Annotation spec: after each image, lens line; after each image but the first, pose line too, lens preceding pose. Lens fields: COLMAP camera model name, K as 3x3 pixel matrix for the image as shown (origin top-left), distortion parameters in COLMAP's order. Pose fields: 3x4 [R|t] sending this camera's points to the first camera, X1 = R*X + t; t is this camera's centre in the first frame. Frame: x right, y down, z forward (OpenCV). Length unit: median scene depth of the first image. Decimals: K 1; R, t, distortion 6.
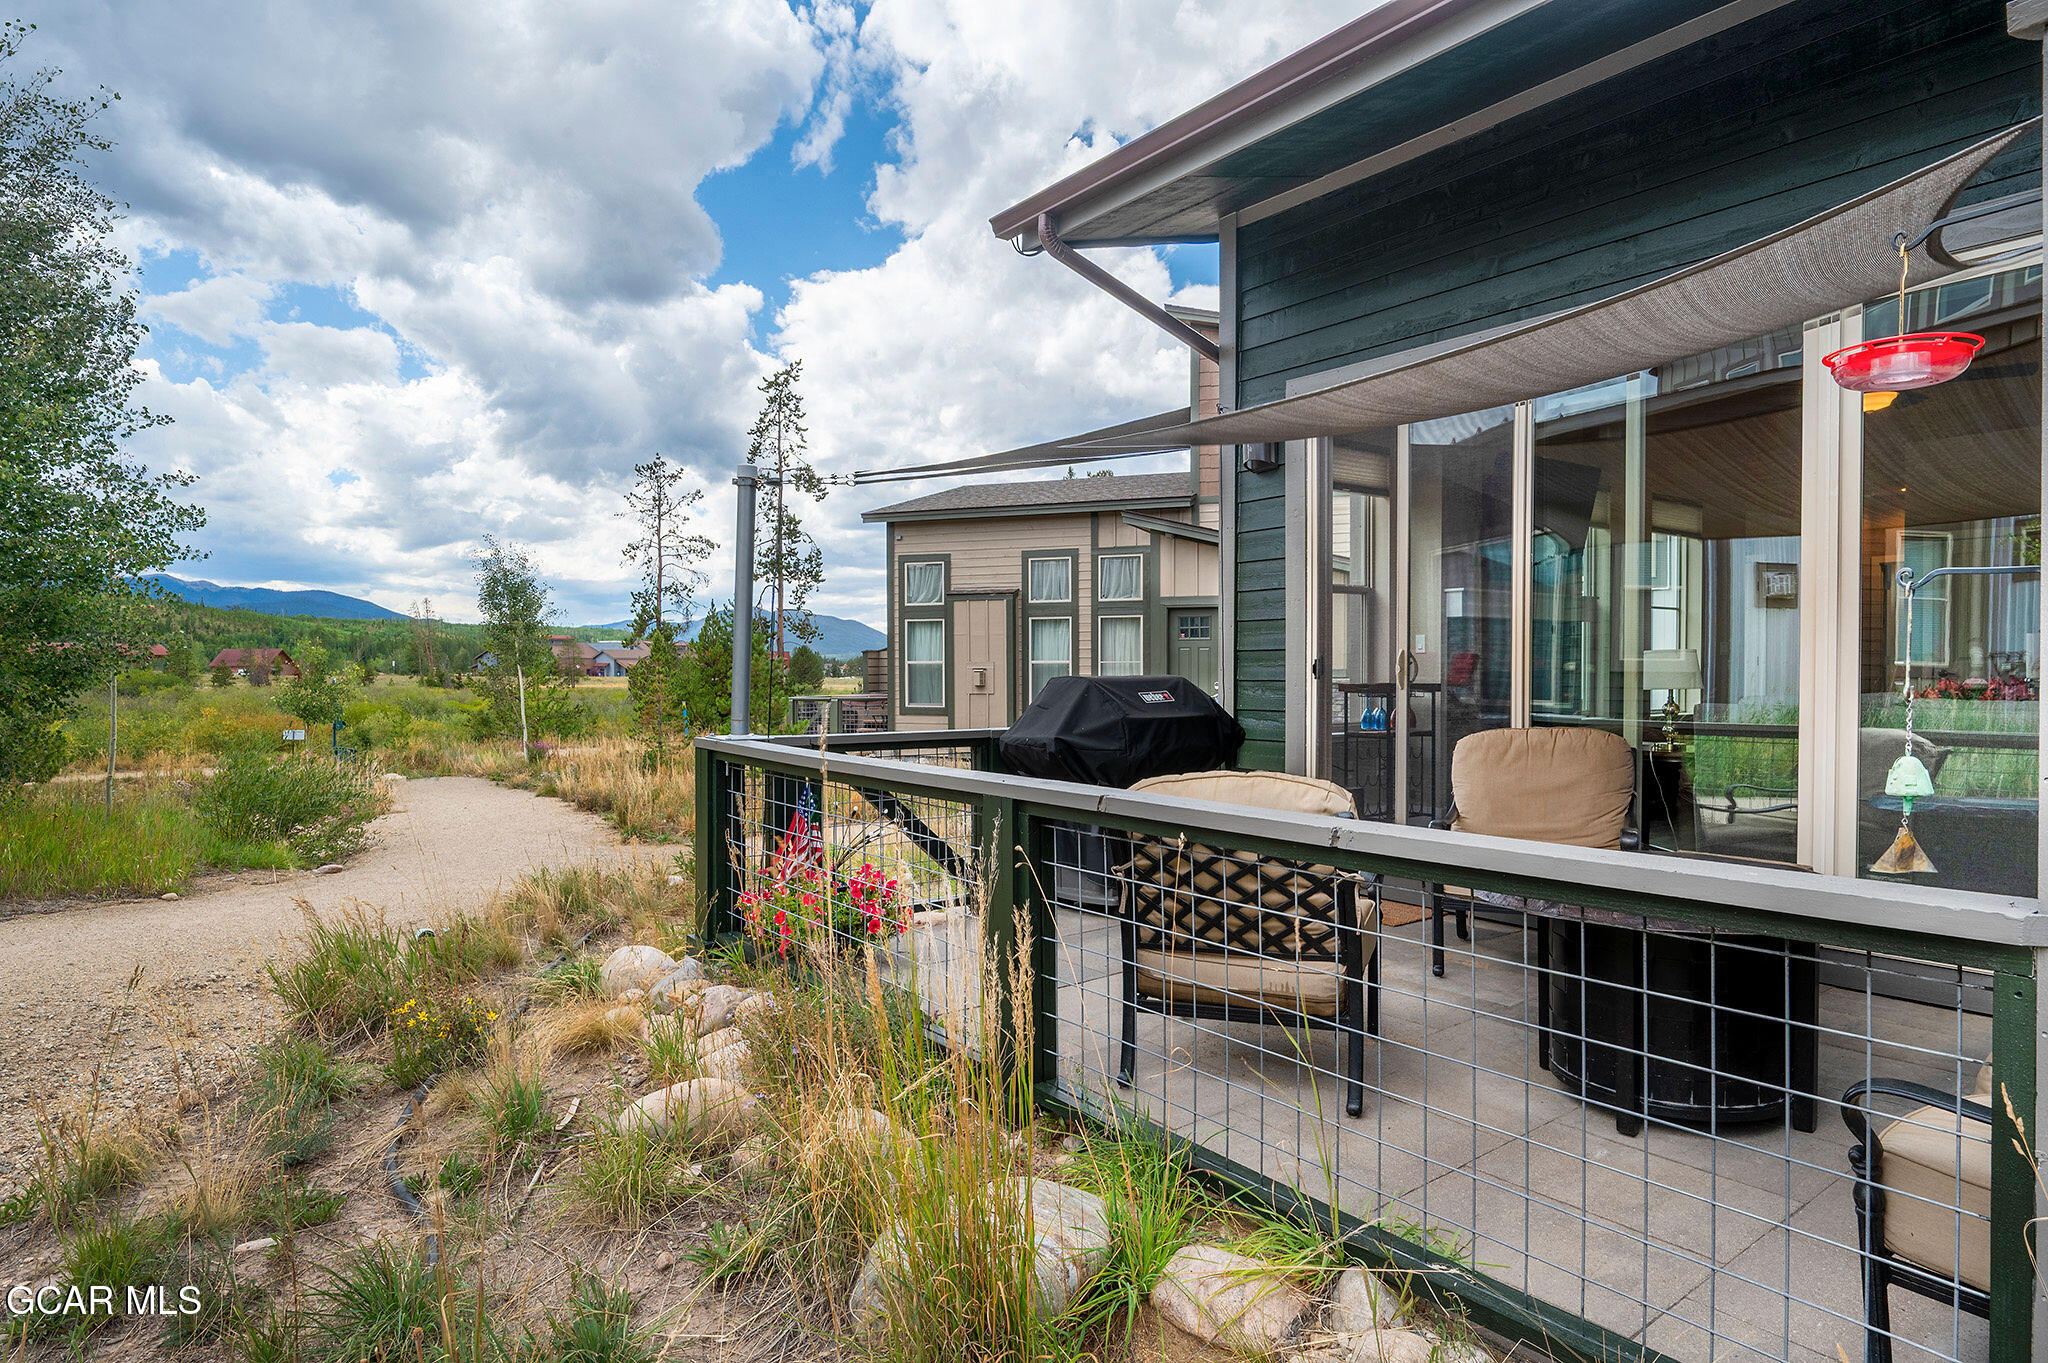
lens RADIAL K [[1162.4, 0, 1024.2], [0, 1162.4, 677.3], [0, 0, 1]] dist [0.000079, 0.000007]
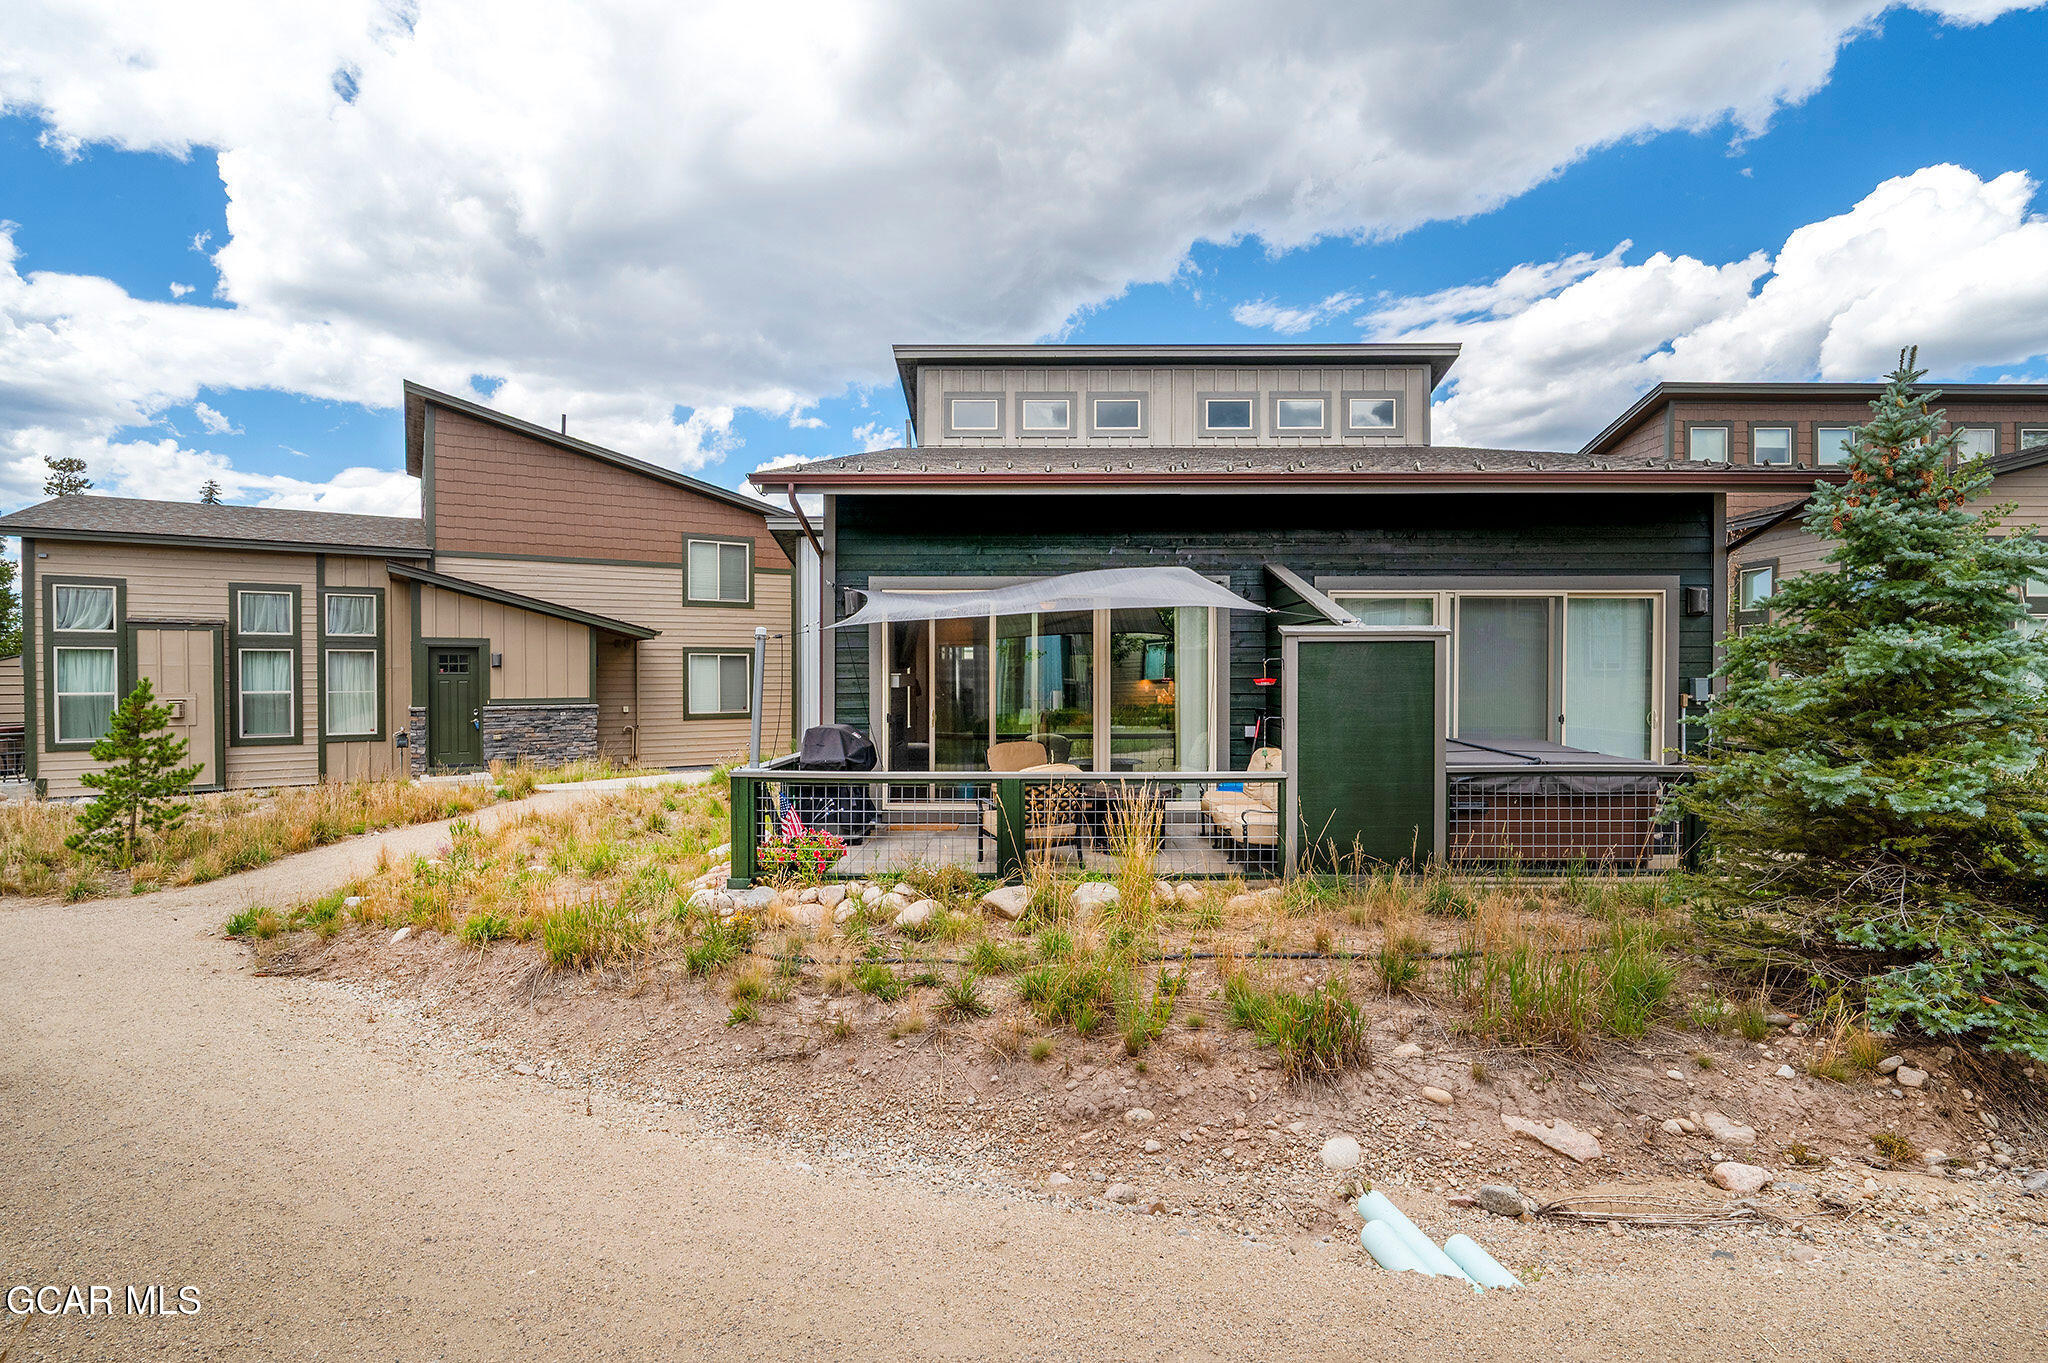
lens RADIAL K [[981.8, 0, 1023.8], [0, 981.8, 680.0], [0, 0, 1]] dist [0.001577, 0.000131]
pose [[0.609110, -0.004786, 0.793071, -0.261225], [0.007222, 0.999974, 0.000488, -0.019697], [-0.793053, 0.005431, 0.609128, -0.068493]]
